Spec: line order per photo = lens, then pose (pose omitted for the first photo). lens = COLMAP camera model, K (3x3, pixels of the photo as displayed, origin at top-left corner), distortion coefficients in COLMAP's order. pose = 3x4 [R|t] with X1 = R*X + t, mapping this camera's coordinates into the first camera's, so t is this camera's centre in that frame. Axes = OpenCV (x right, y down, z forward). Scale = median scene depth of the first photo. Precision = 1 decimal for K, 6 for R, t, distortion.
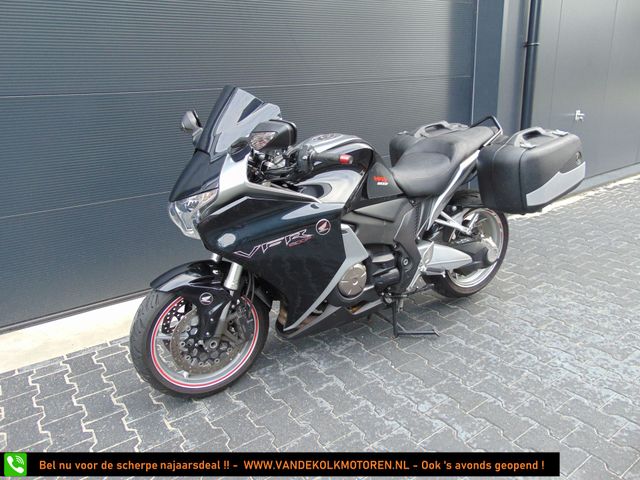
lens RADIAL K [[481.8, 0, 320.0], [0, 481.8, 240.0], [0, 0, 1]] dist [-0.023420, 0.053269]
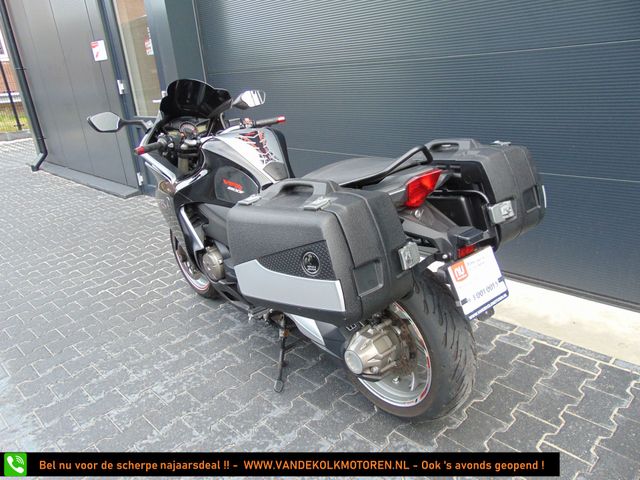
lens RADIAL K [[476.9, 0, 321.0], [0, 476.9, 244.9], [0, 0, 1]] dist [-0.028318, 0.053433]
pose [[0.166664, 0.388082, -0.906430, 1.013426], [-0.238777, 0.907810, 0.344769, -0.370497], [0.956665, 0.158975, 0.243964, 0.924922]]
